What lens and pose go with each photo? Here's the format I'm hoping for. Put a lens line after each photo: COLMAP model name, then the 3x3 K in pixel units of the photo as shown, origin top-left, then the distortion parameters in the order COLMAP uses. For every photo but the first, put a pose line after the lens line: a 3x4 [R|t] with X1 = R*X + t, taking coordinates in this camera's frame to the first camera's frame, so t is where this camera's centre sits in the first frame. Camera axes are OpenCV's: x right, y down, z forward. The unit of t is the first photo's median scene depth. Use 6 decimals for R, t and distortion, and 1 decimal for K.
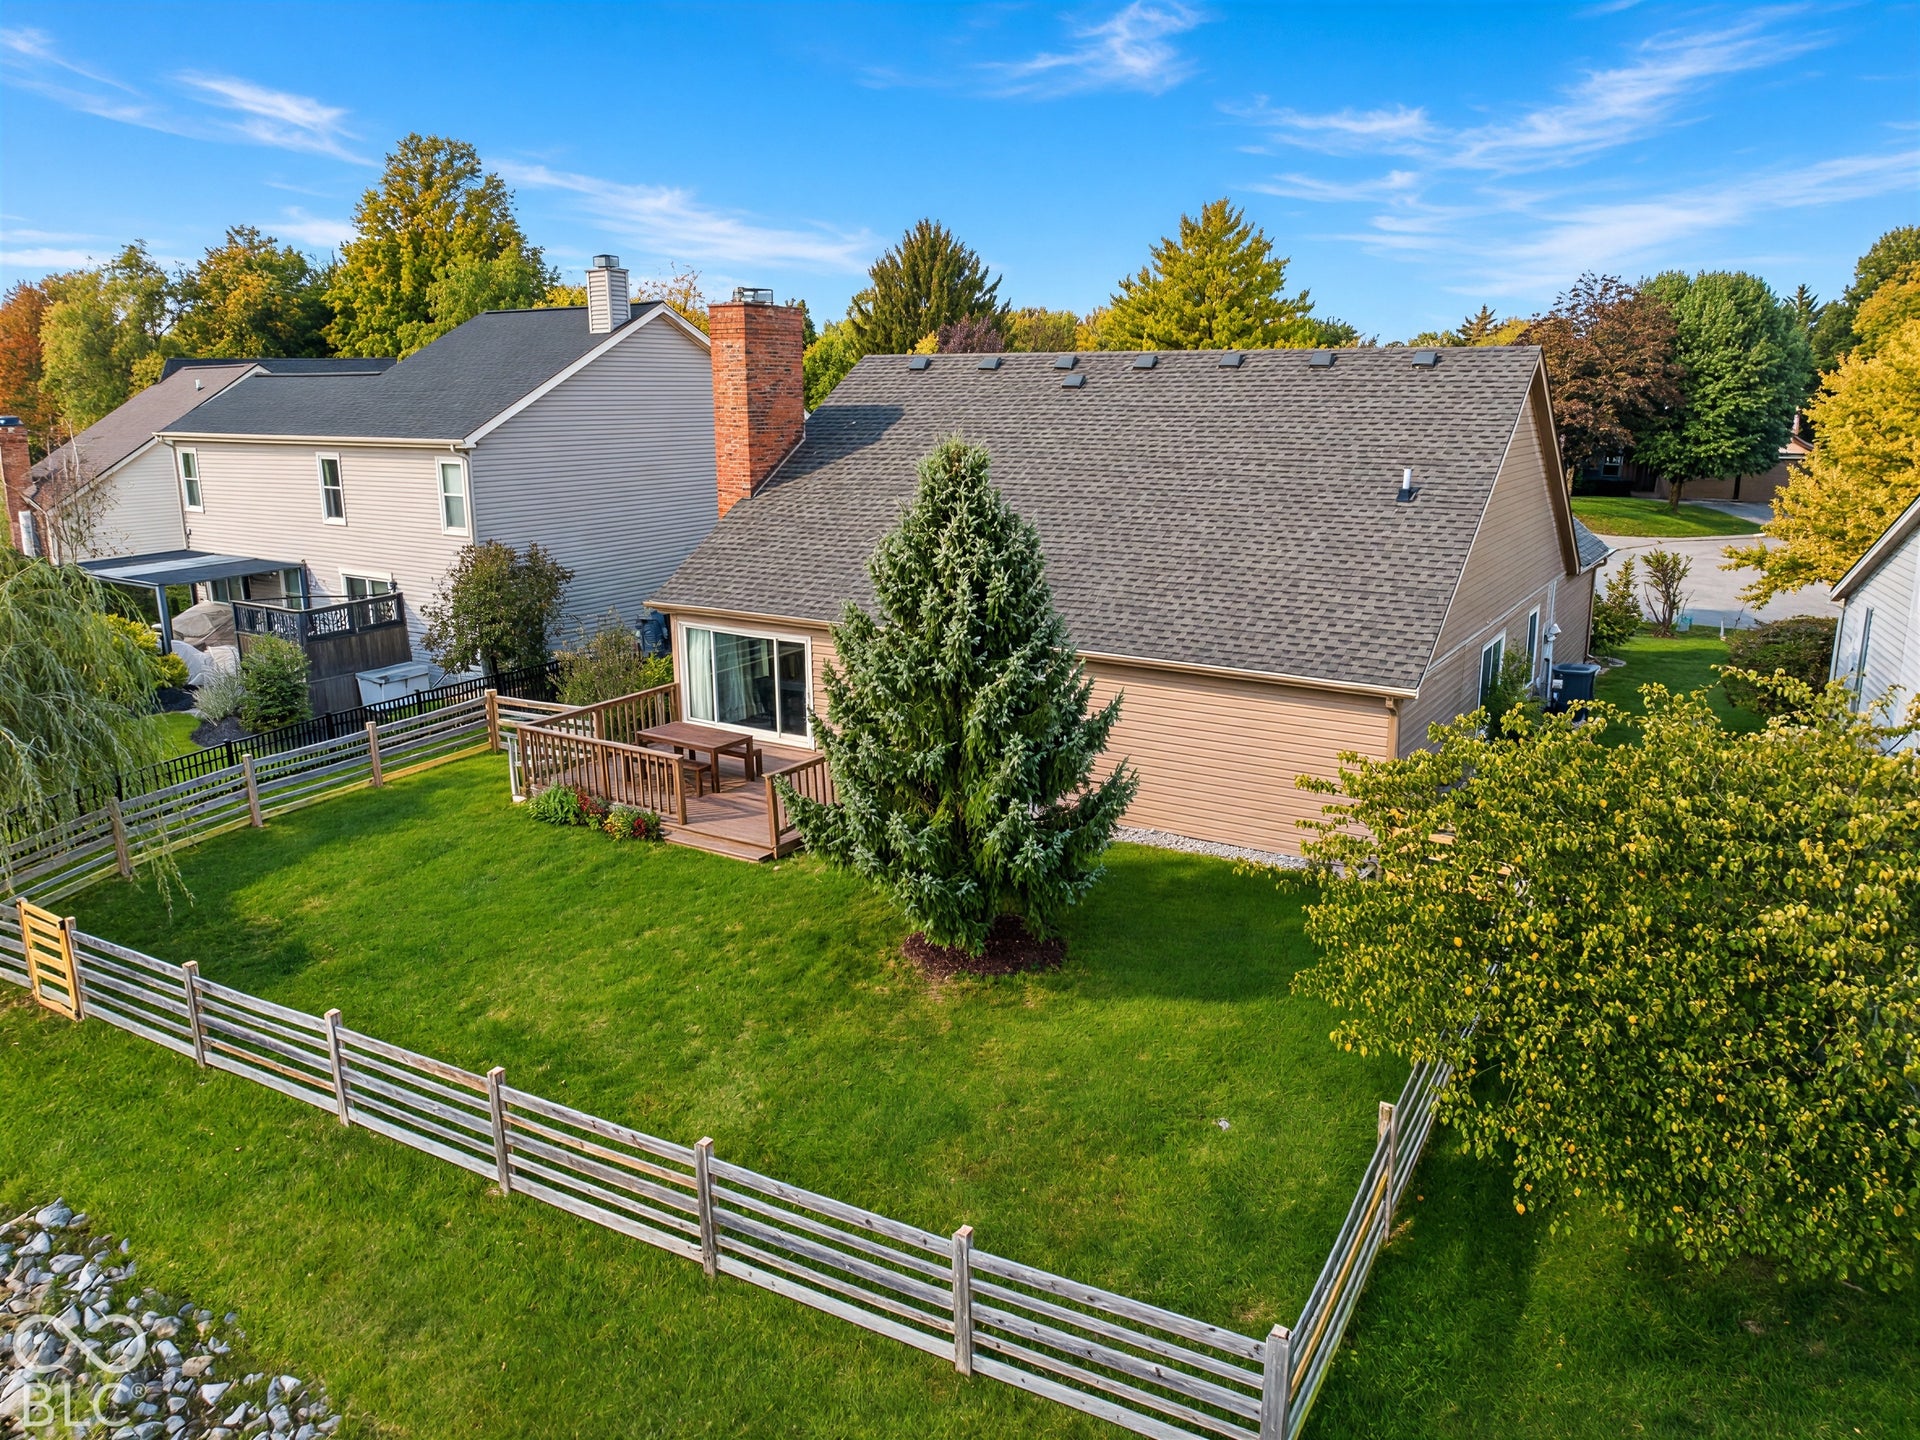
lens RADIAL K [[1367.7, 0, 966.5], [0, 1367.7, 717.1], [0, 0, 1]] dist [-0.037856, -0.012797]
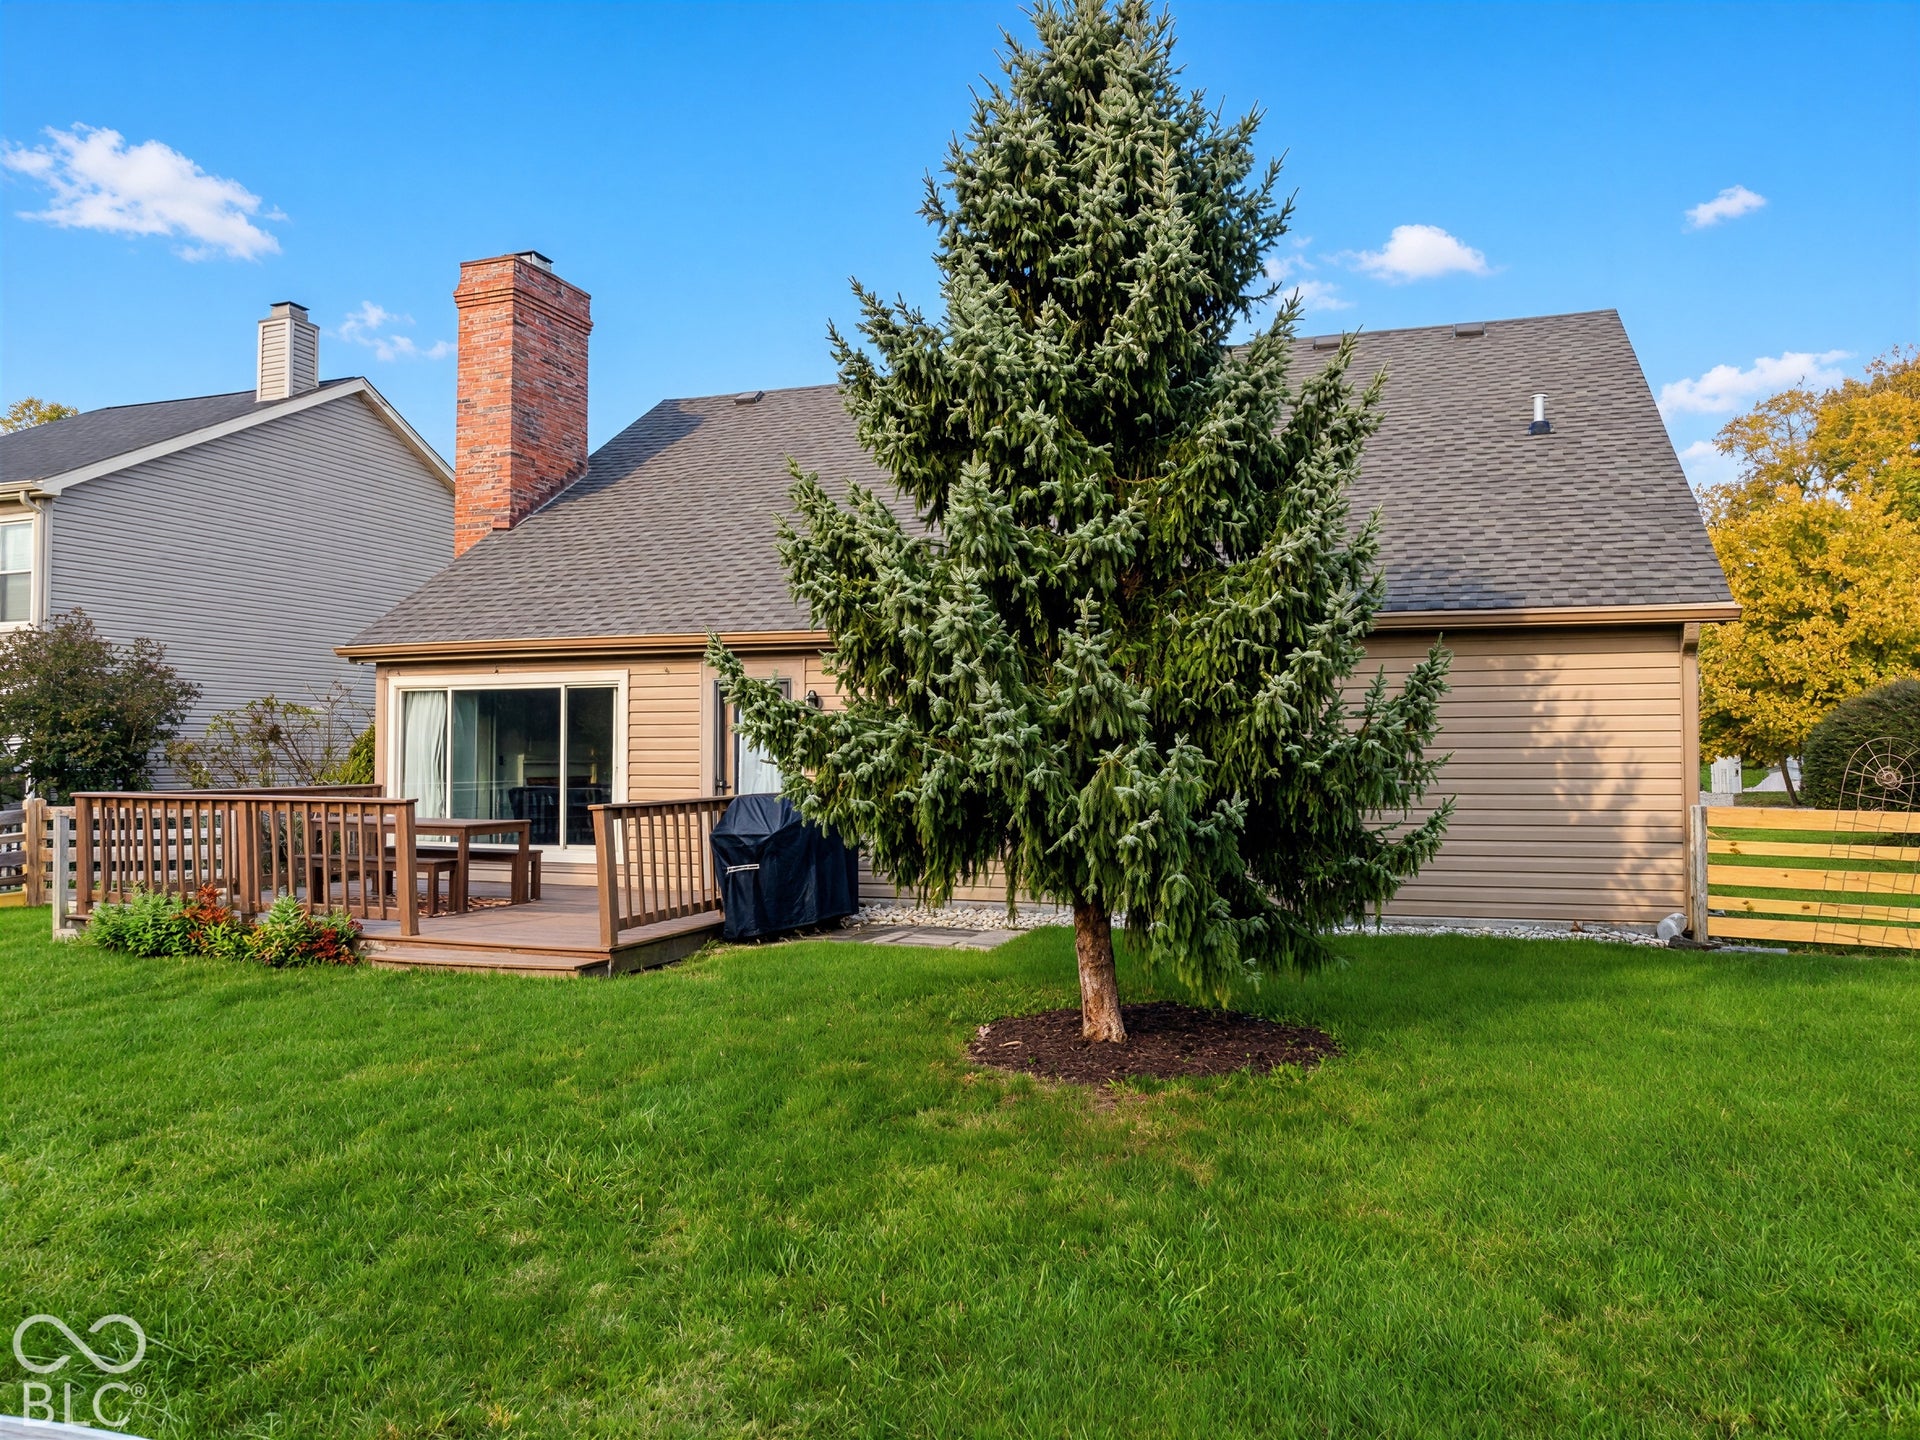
lens RADIAL K [[1367.7, 0, 968.8], [0, 1367.7, 720.3], [0, 0, 1]] dist [-0.037856, -0.012797]
pose [[0.969950, 0.012525, 0.242983, -0.110449], [0.053503, 0.963249, -0.263229, 0.125906], [-0.237350, 0.268320, 0.933633, 0.387757]]
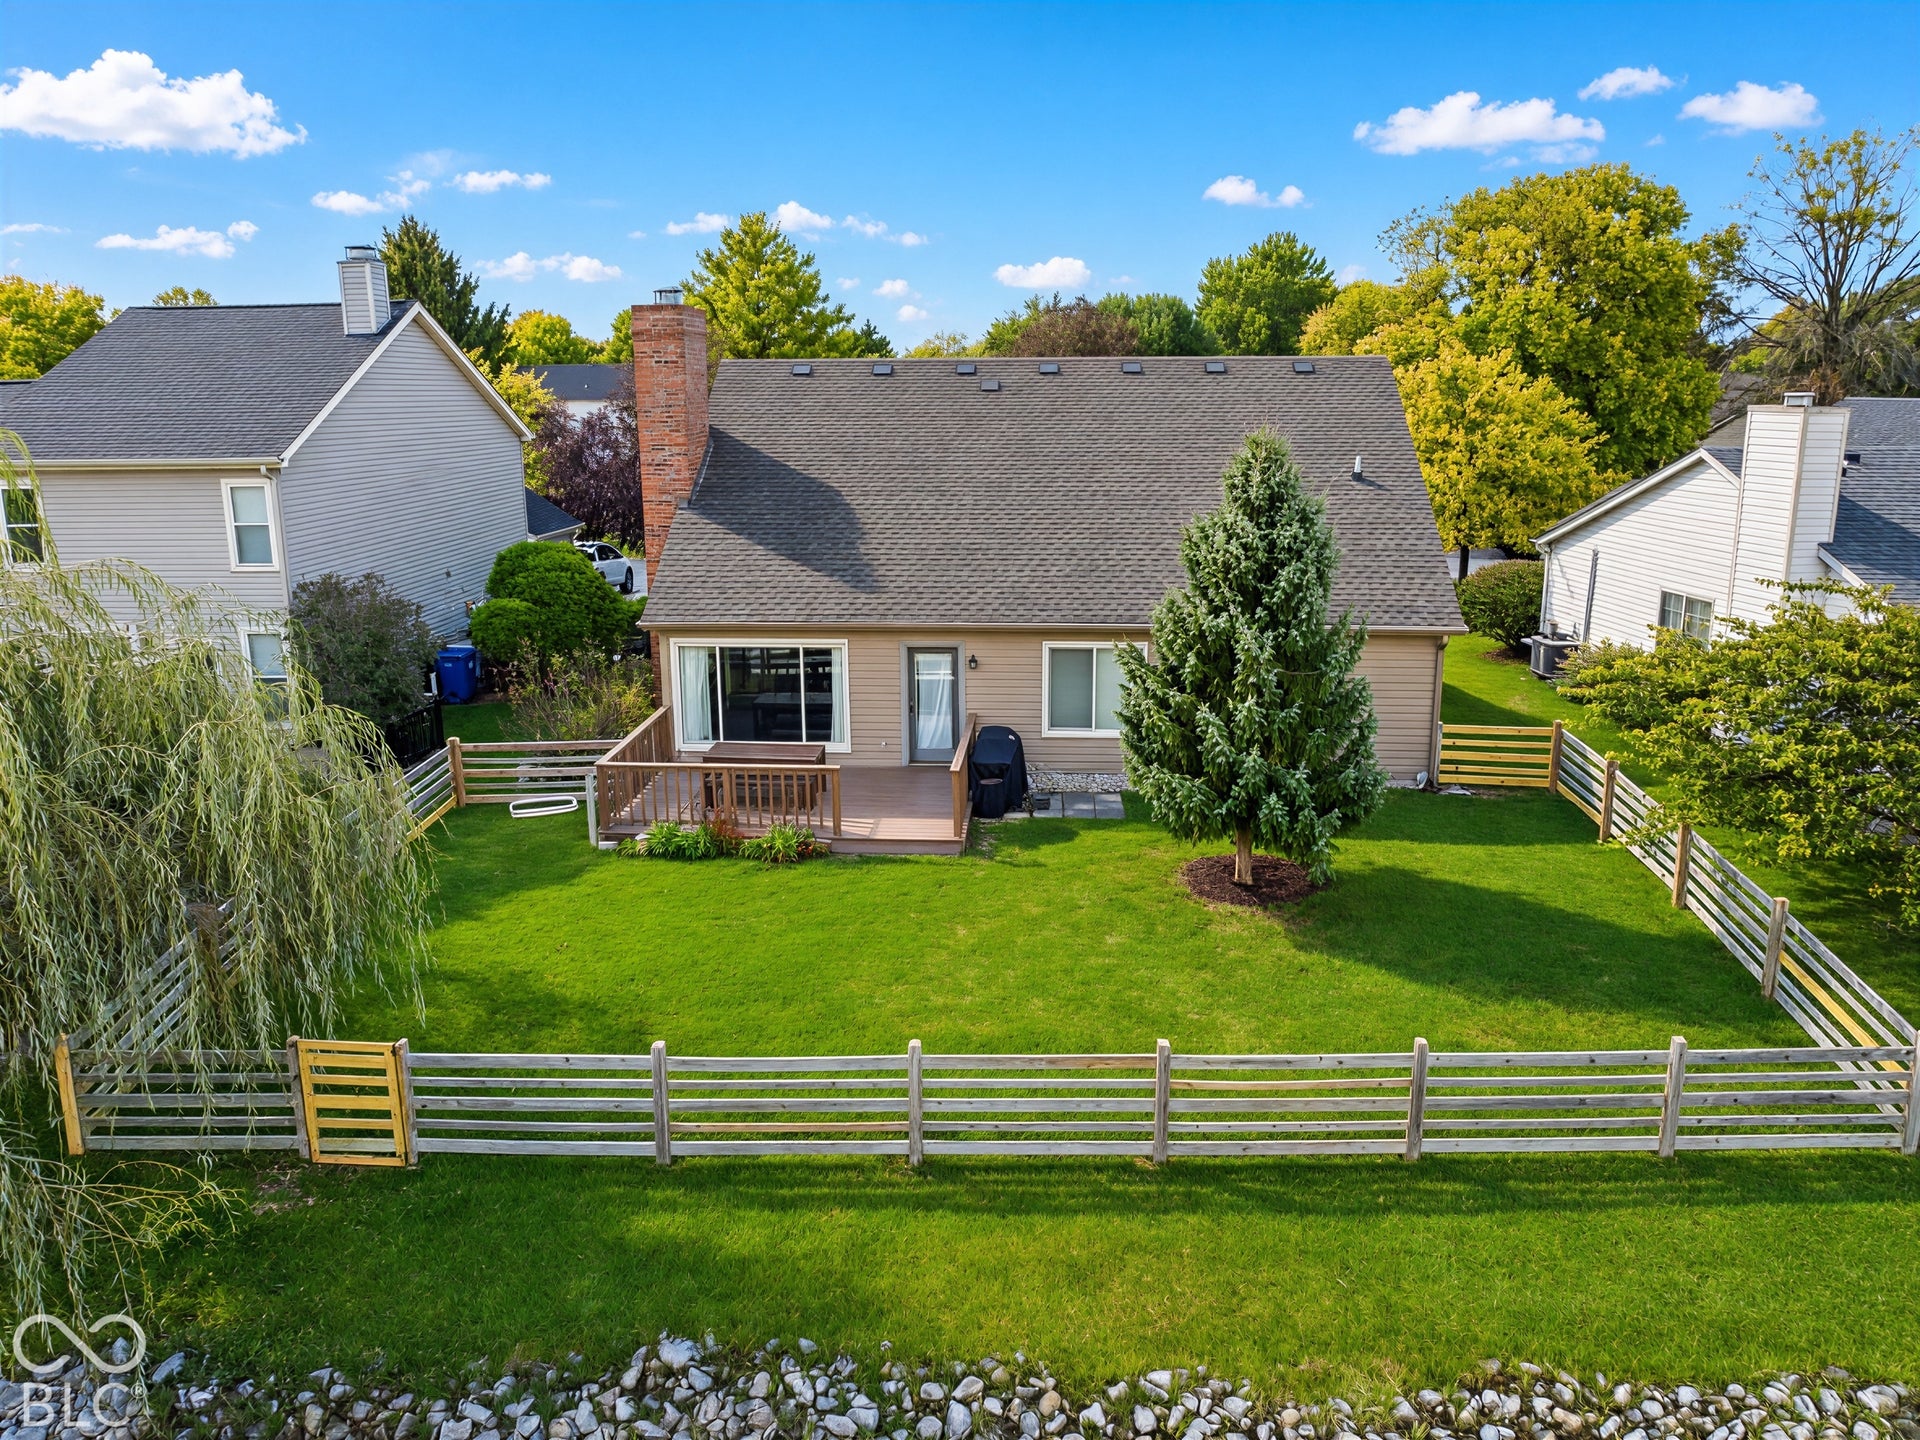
lens RADIAL K [[1367.7, 0, 958.7], [0, 1367.7, 724.3], [0, 0, 1]] dist [-0.037856, -0.012797]
pose [[0.875062, -0.116099, 0.469880, -0.503081], [0.117352, 0.992730, 0.026741, -0.014646], [-0.469568, 0.031741, 0.882325, 0.078252]]
